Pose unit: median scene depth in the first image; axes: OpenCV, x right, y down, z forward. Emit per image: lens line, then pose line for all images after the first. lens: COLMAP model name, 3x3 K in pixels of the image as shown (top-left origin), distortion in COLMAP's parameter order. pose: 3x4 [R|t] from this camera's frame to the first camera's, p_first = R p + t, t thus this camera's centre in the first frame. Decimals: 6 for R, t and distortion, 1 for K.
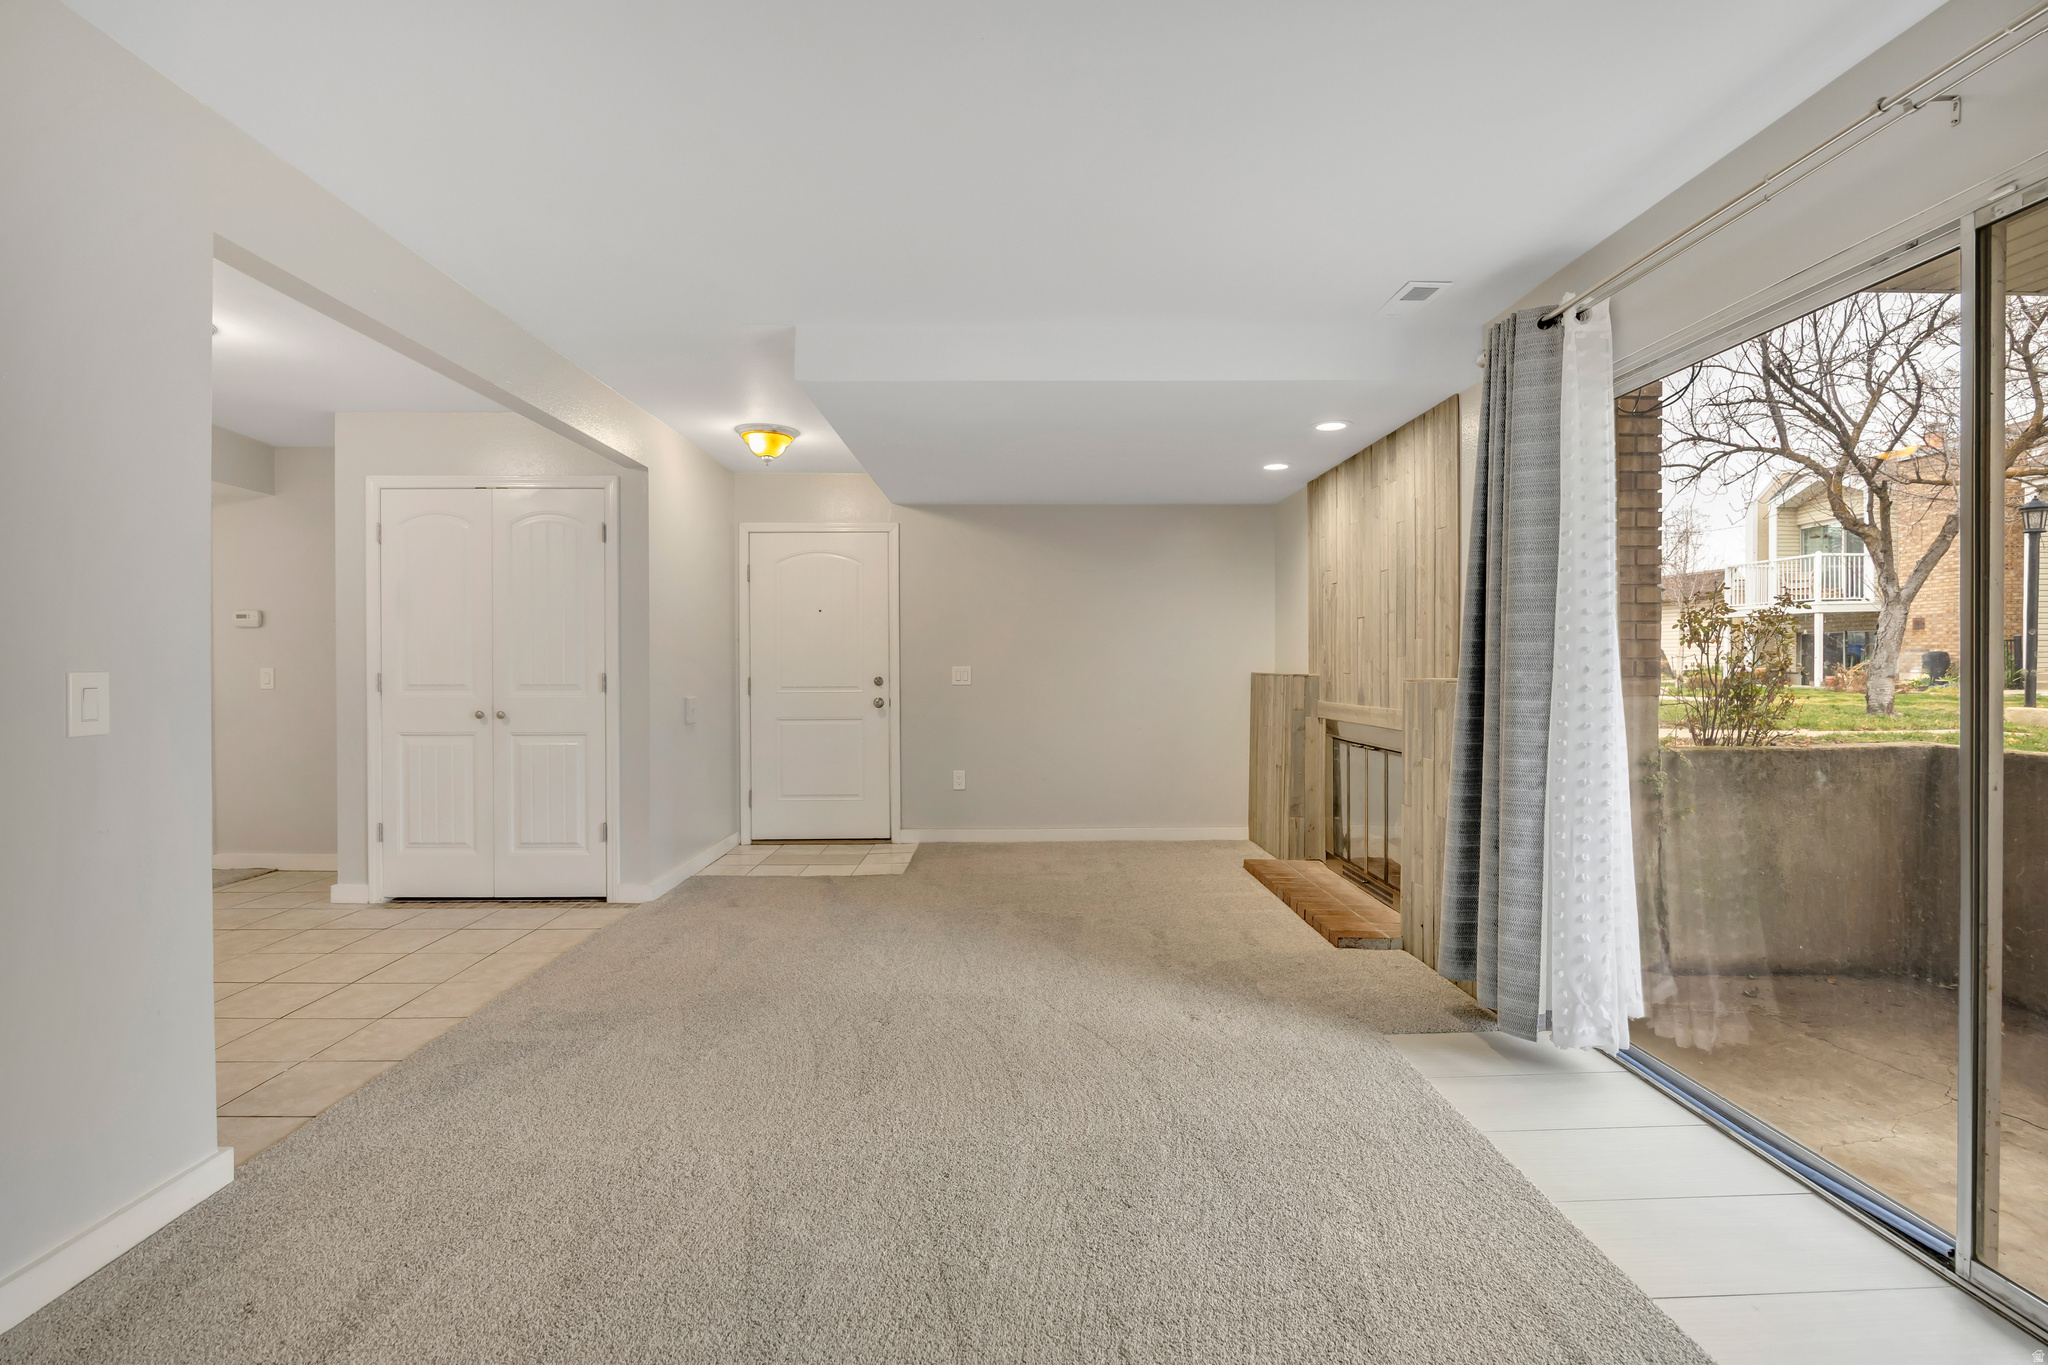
lens RADIAL K [[906.6, 0, 1017.2], [0, 906.6, 678.2], [0, 0, 1]] dist [-0.014420, 0.000904]
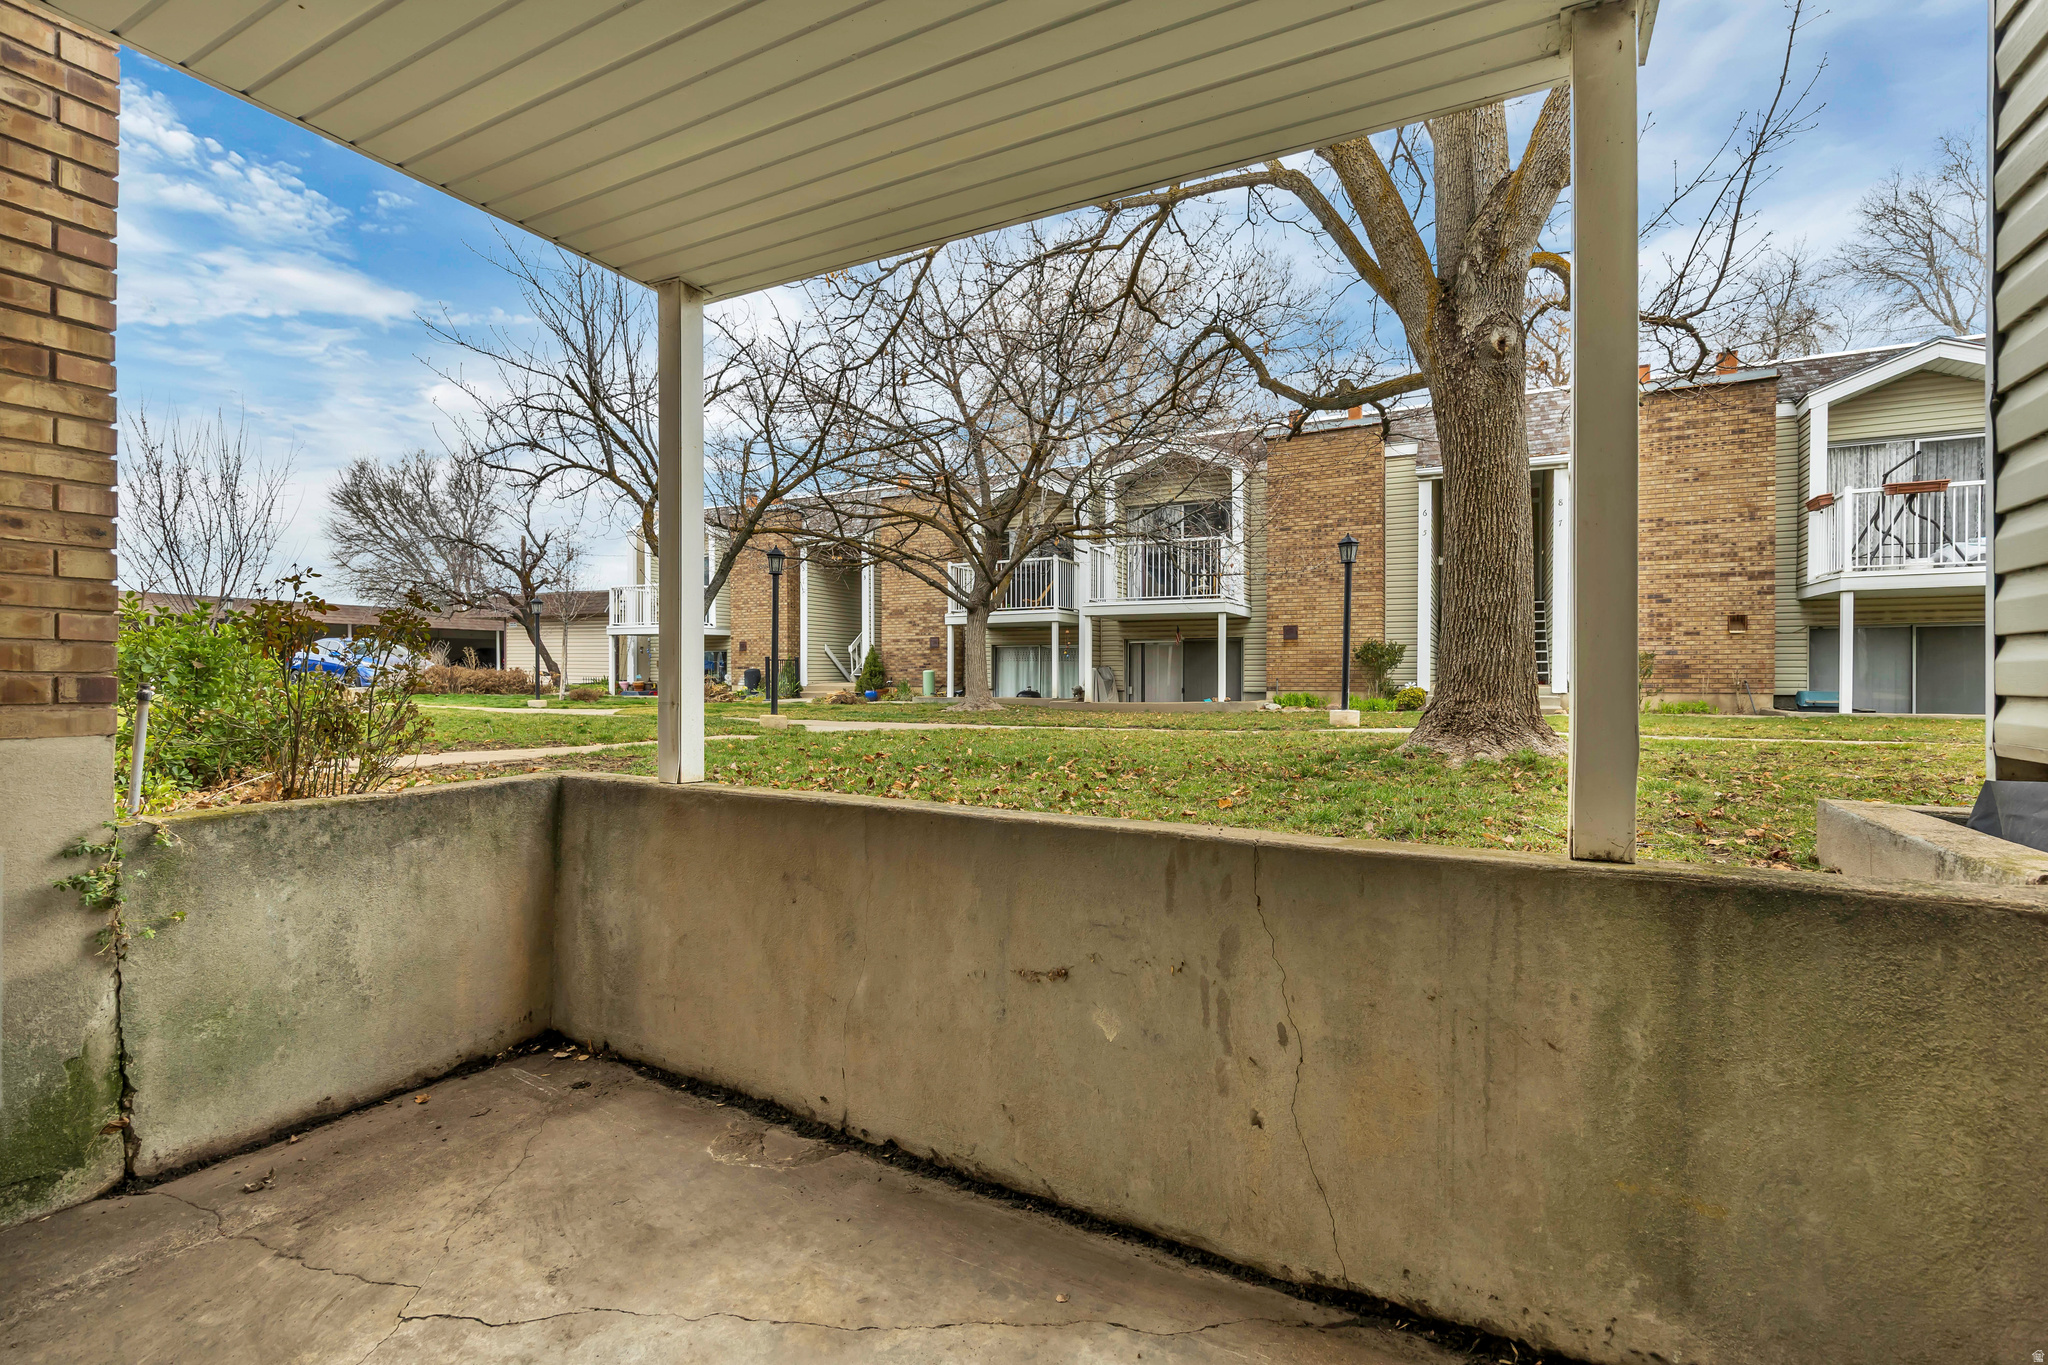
lens RADIAL K [[940.6, 0, 1026.5], [0, 940.6, 688.6], [0, 0, 1]] dist [0.001240, 0.000082]
pose [[0.480683, -0.001143, 0.876894, 0.124287], [0.002016, 0.999998, 0.000198, -0.002646], [-0.876892, 0.001672, 0.480684, 0.044921]]
